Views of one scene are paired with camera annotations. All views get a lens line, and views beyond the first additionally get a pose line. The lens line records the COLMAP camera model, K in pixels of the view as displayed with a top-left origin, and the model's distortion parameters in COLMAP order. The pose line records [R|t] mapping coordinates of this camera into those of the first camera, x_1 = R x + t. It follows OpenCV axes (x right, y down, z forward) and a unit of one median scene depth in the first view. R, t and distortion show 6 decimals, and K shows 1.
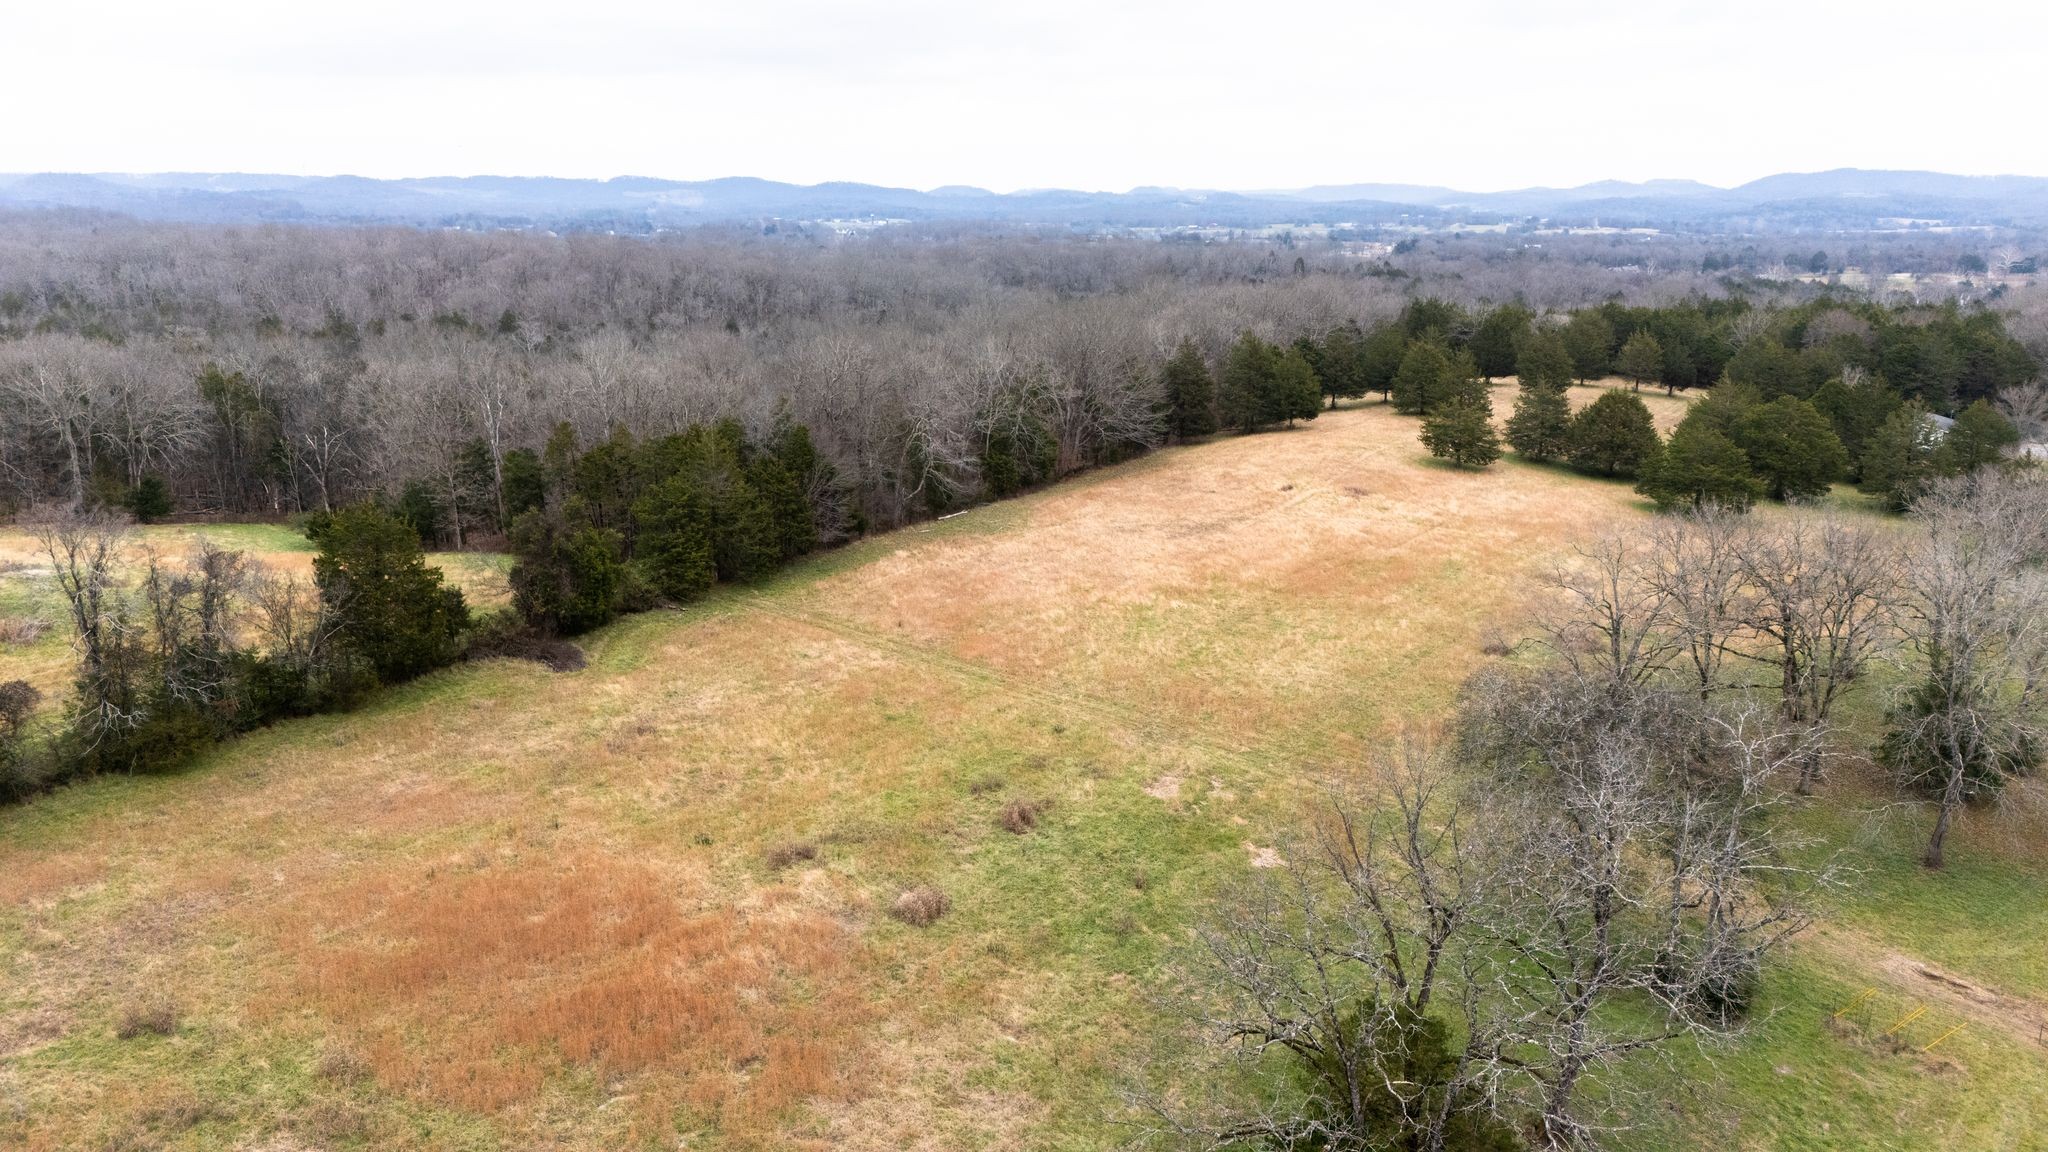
lens RADIAL K [[1499.2, 0, 1021.6], [0, 1499.2, 571.1], [0, 0, 1]] dist [0.074305, -0.069396]
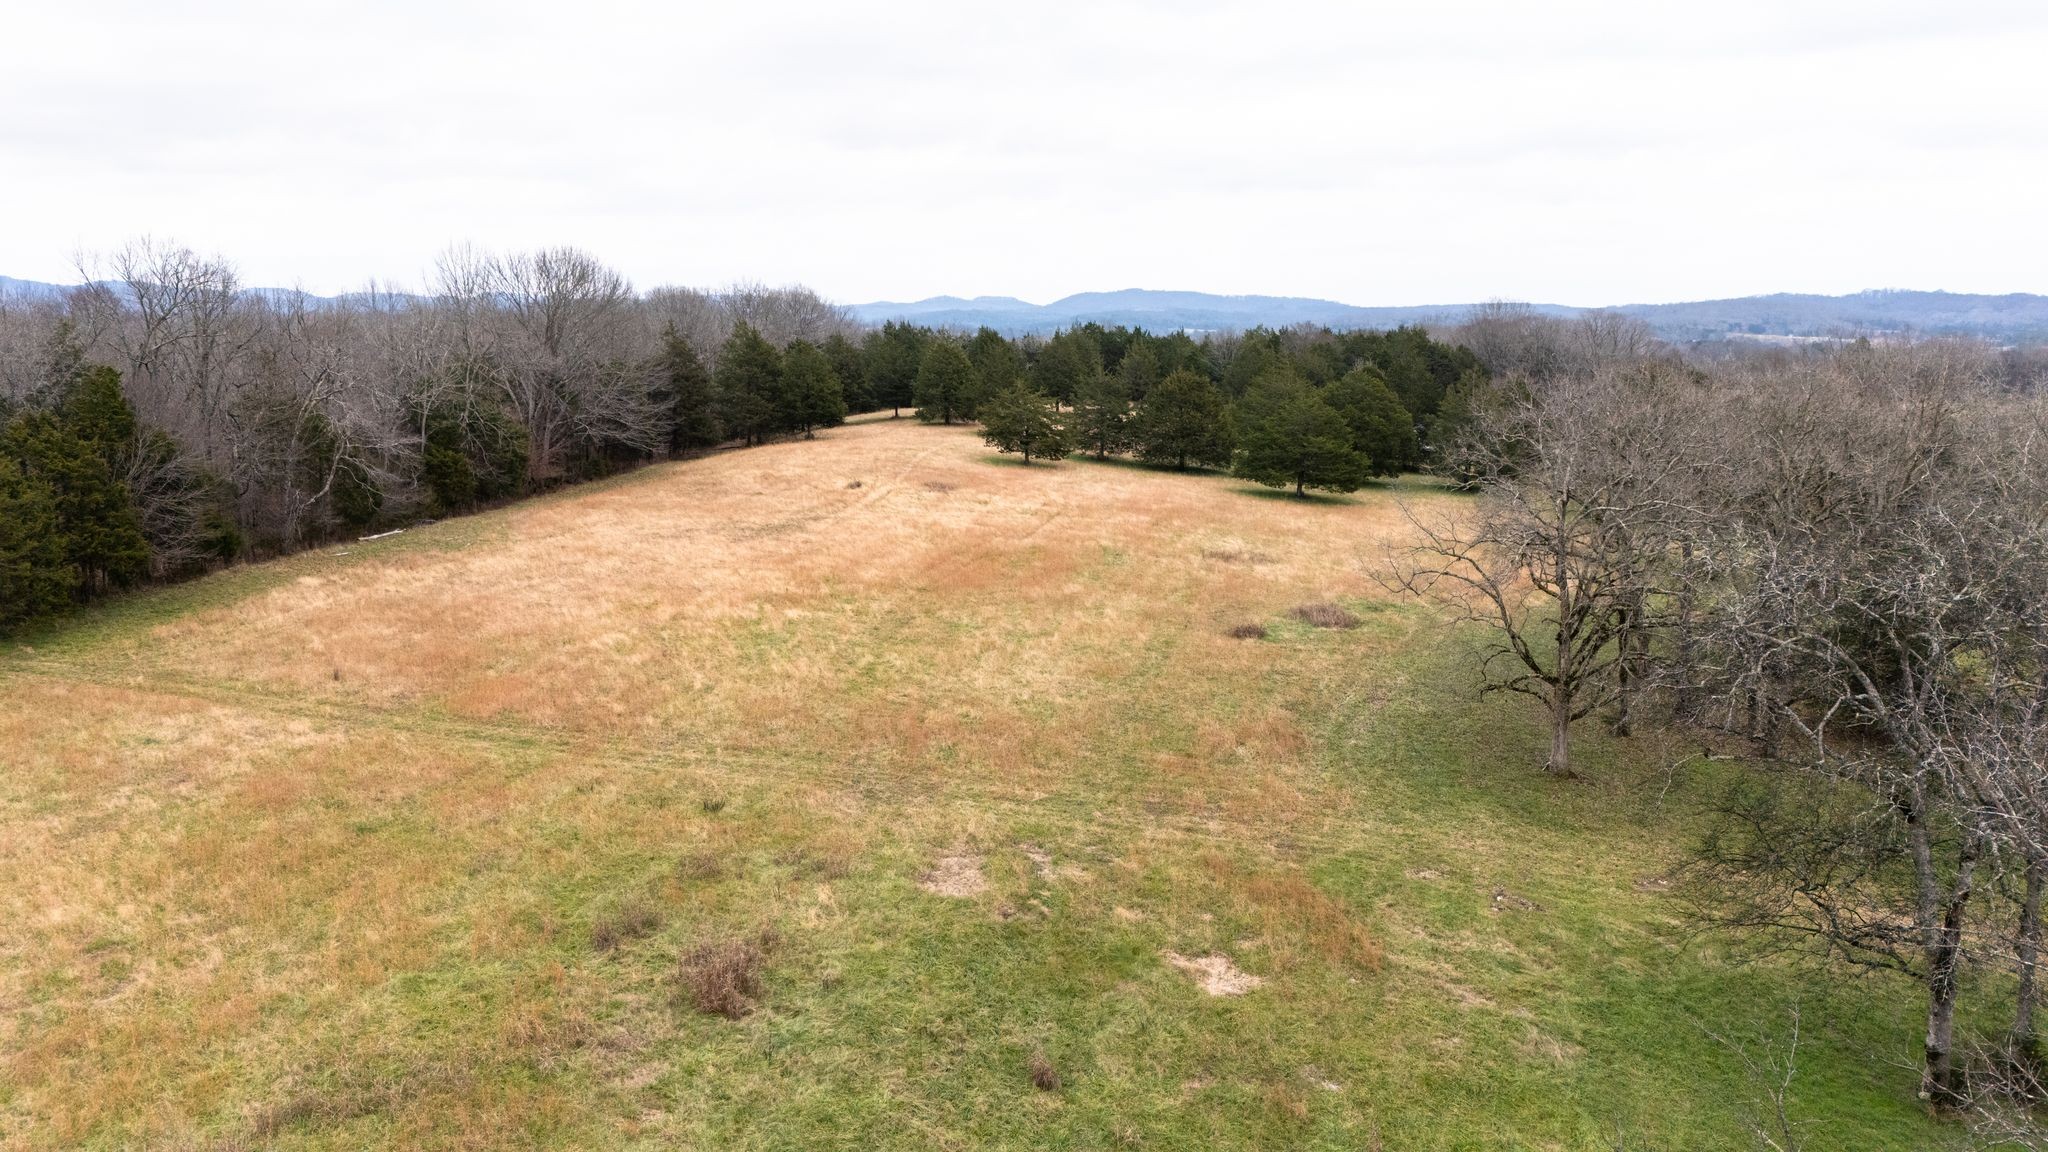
lens RADIAL K [[1499.2, 0, 1037.2], [0, 1499.2, 576.2], [0, 0, 1]] dist [0.074305, -0.069396]
pose [[0.913009, -0.062394, 0.403140, -0.072306], [0.088828, 0.994929, -0.047189, 0.051313], [-0.398151, 0.078894, 0.913921, 0.388933]]
